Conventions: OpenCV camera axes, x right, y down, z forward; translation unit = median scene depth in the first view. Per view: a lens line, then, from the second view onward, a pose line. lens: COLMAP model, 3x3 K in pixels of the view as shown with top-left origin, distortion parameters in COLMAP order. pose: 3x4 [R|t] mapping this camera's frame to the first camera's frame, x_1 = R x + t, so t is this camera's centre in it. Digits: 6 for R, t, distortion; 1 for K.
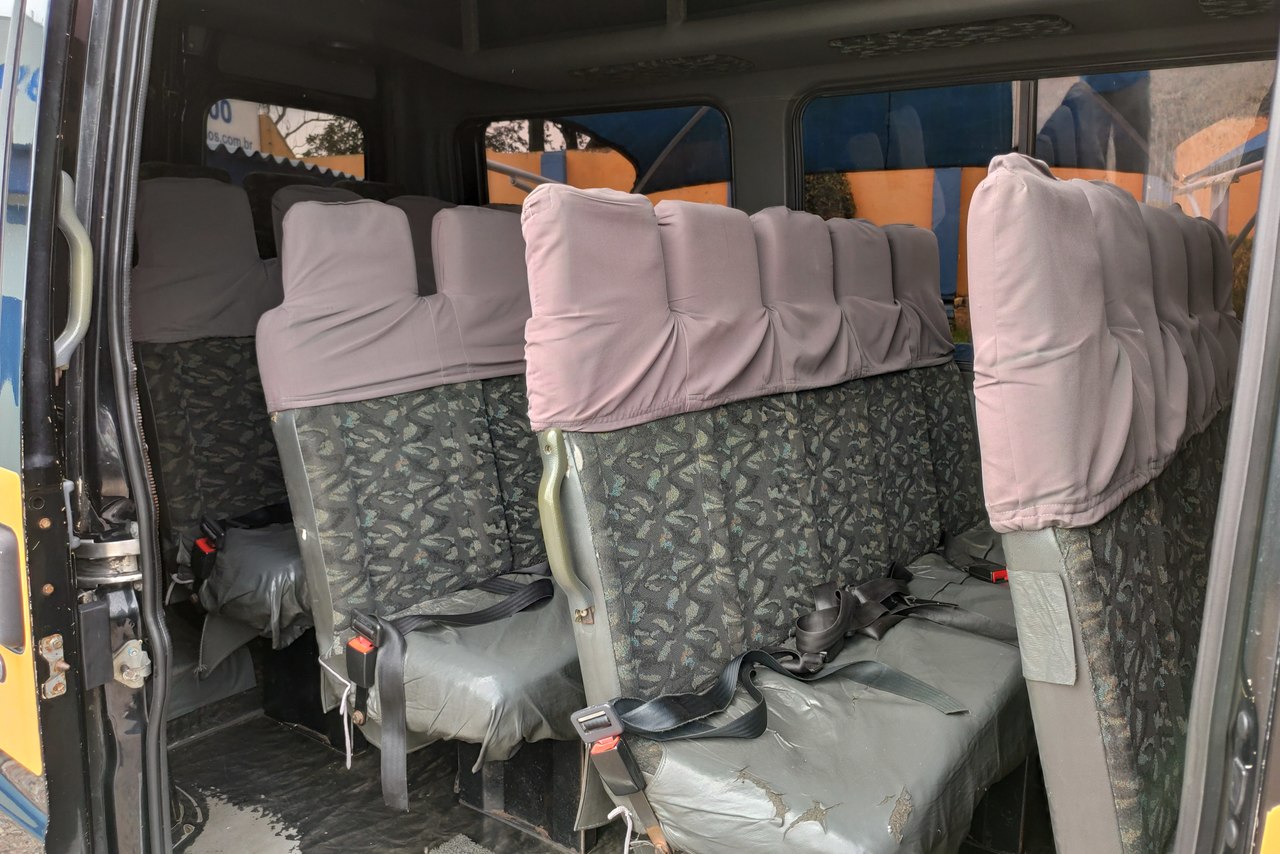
lens RADIAL K [[938.3, 0, 641.4], [0, 938.3, 410.6], [0, 0, 1]] dist [0.053049, -0.101071]
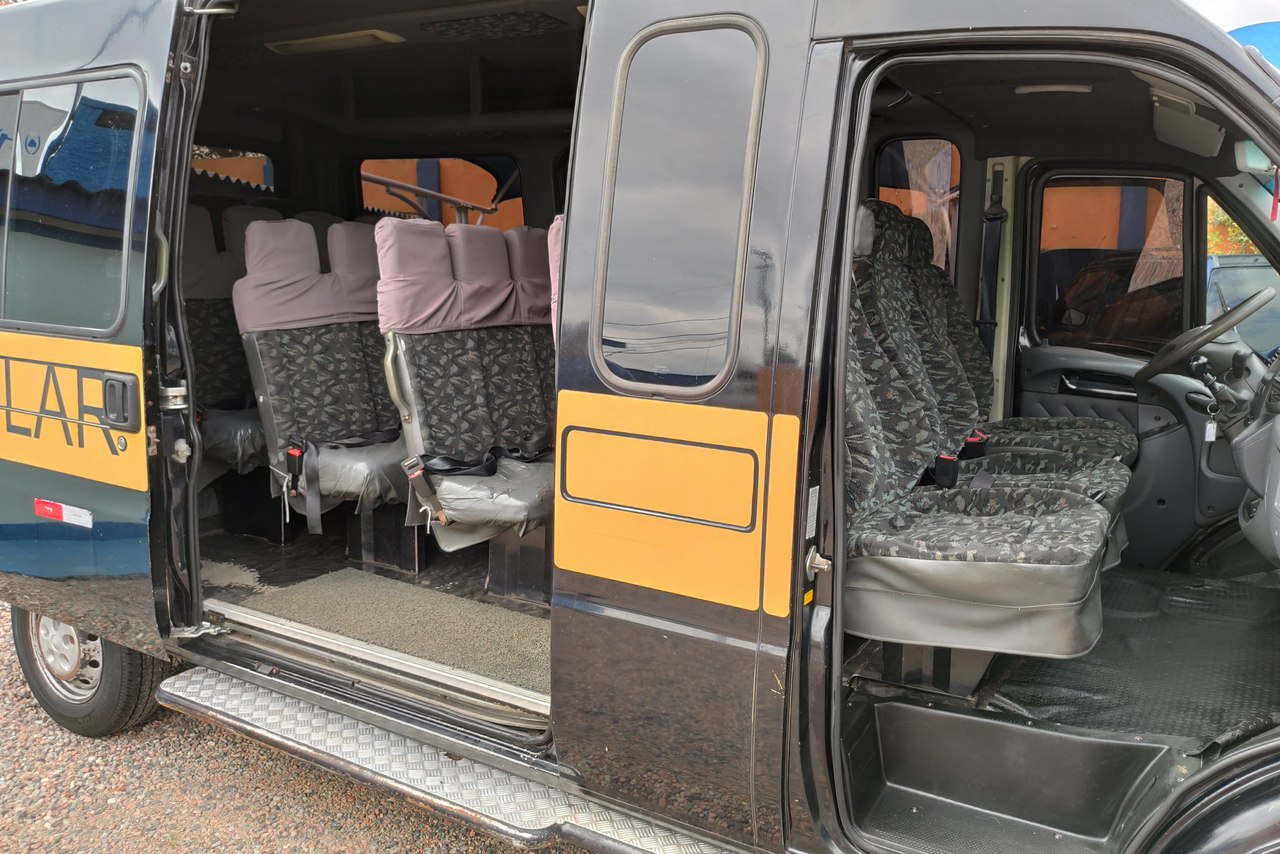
lens RADIAL K [[938.3, 0, 641.4], [0, 938.3, 410.6], [0, 0, 1]] dist [0.053049, -0.101071]
pose [[0.993225, -0.011792, 0.115608, 0.185437], [0.011616, 0.999930, 0.002196, 0.167014], [-0.115626, -0.000838, 0.993293, -0.999617]]
